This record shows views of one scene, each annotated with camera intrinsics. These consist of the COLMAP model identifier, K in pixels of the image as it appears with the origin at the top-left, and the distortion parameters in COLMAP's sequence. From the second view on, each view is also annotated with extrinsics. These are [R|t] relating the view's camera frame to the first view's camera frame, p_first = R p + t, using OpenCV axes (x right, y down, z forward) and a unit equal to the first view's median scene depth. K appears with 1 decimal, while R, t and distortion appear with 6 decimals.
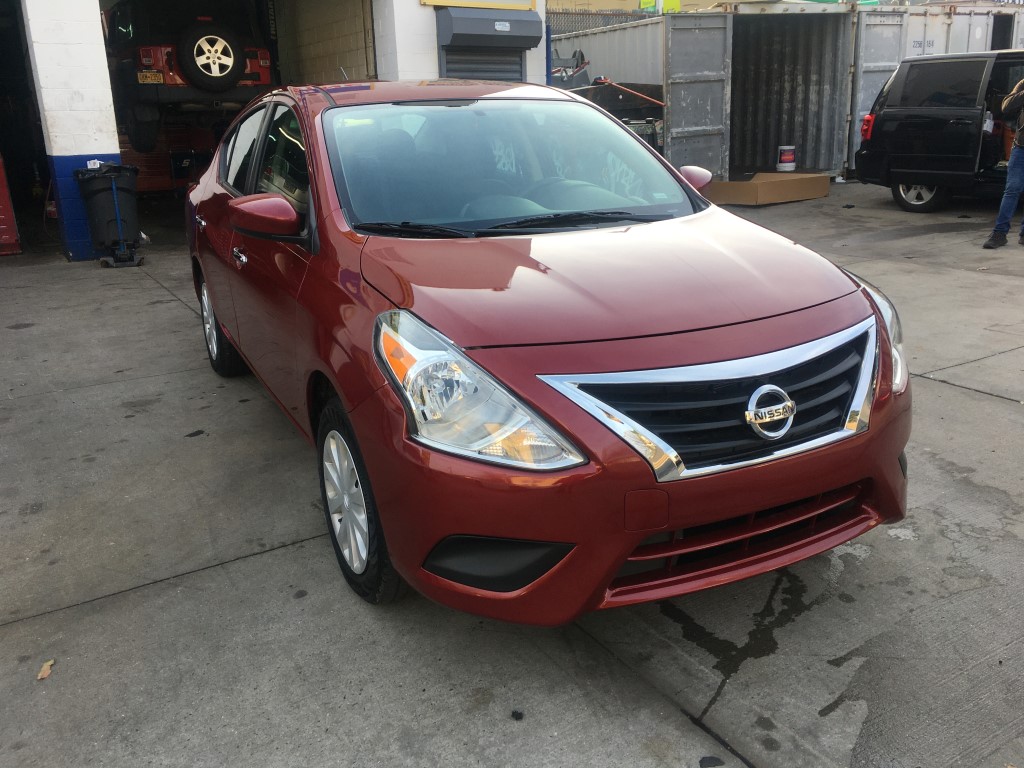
lens RADIAL K [[869.7, 0, 511.7], [0, 869.7, 385.7], [0, 0, 1]] dist [0.083512, -0.117470]
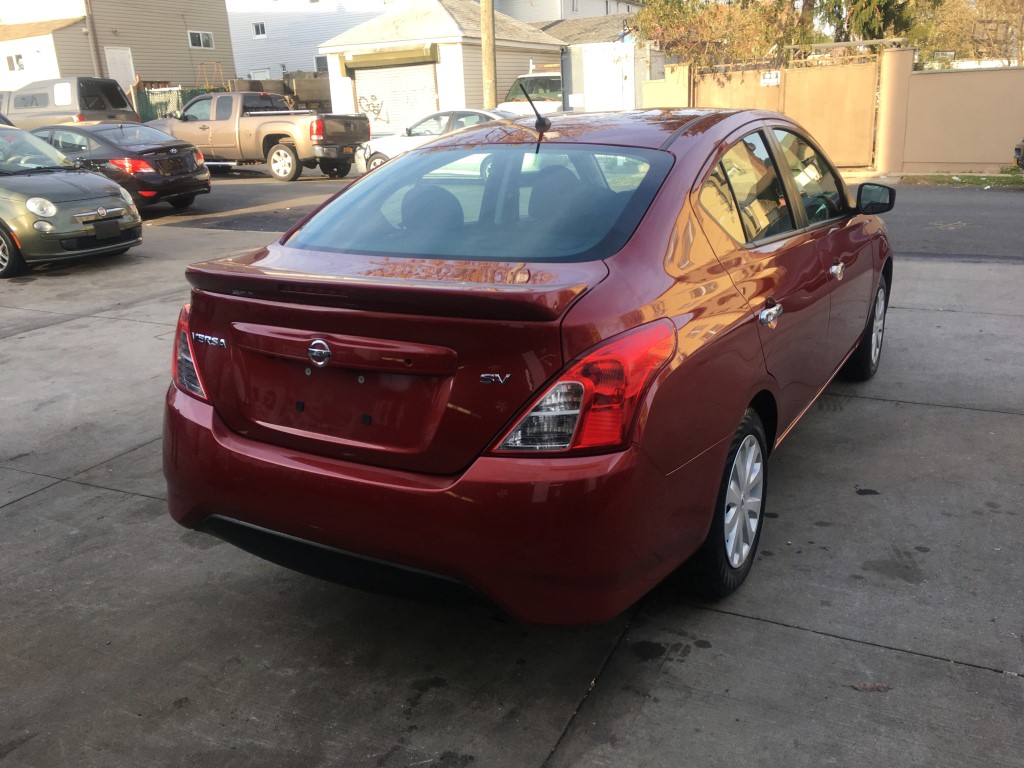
lens RADIAL K [[869.7, 0, 516.5], [0, 869.7, 389.6], [0, 0, 1]] dist [0.083512, -0.117470]
pose [[-0.552402, -0.204652, 0.808065, -0.877942], [0.300341, 0.855420, 0.421961, -0.523905], [-0.777591, 0.475787, -0.411071, 1.623902]]
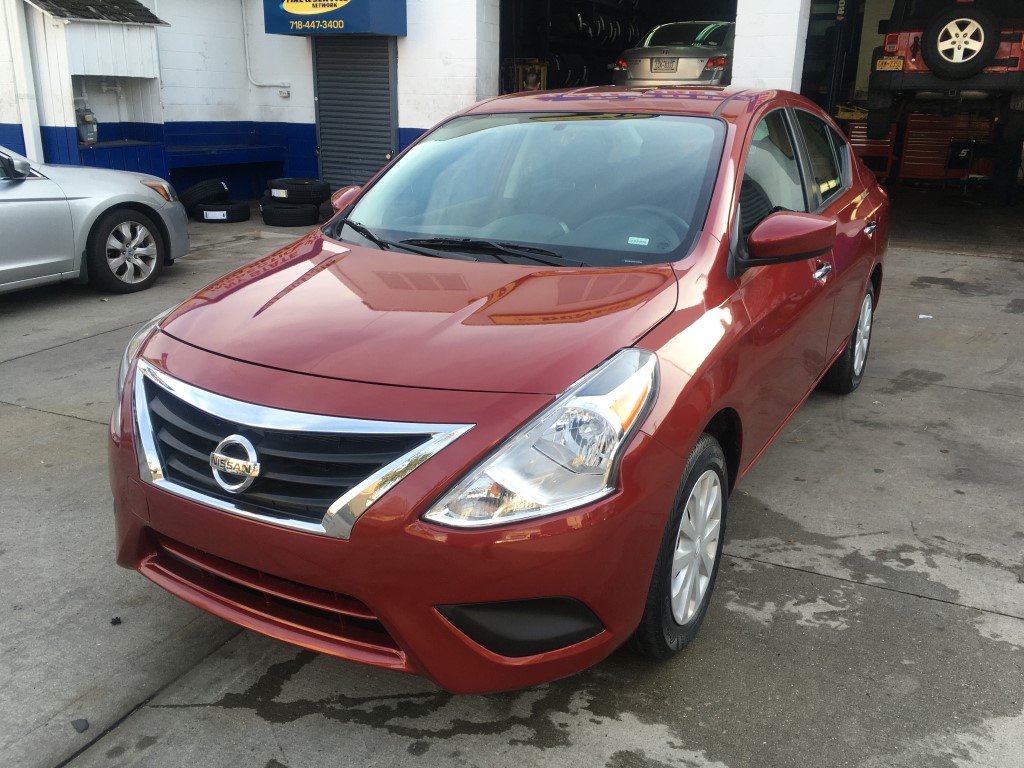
lens RADIAL K [[869.7, 0, 512.9], [0, 869.7, 381.8], [0, 0, 1]] dist [0.083512, -0.117470]
pose [[0.551341, 0.282316, -0.785061, 0.635811], [-0.266569, 0.951289, 0.154884, -0.151786], [0.790547, 0.123879, 0.599741, 0.350657]]
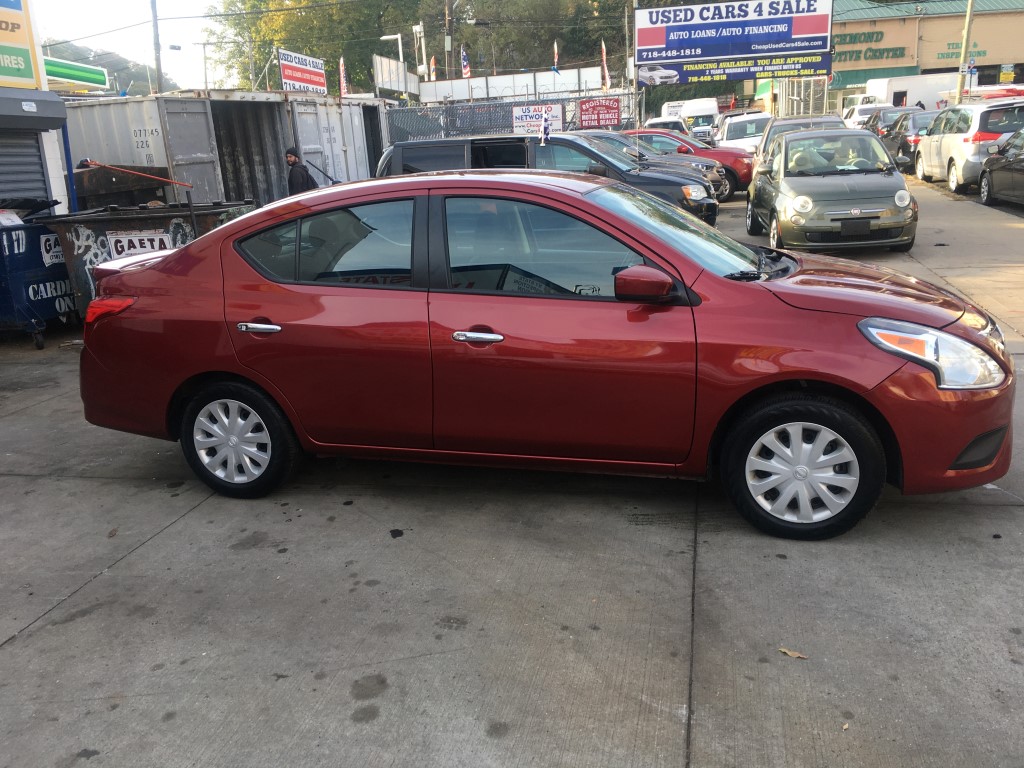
lens RADIAL K [[869.7, 0, 509.0], [0, 869.7, 388.4], [0, 0, 1]] dist [0.083512, -0.117470]
pose [[0.682146, -0.200561, 0.703172, -0.939542], [0.253529, 0.966868, 0.029826, -0.099376], [-0.685857, 0.157929, 0.710393, 0.211386]]
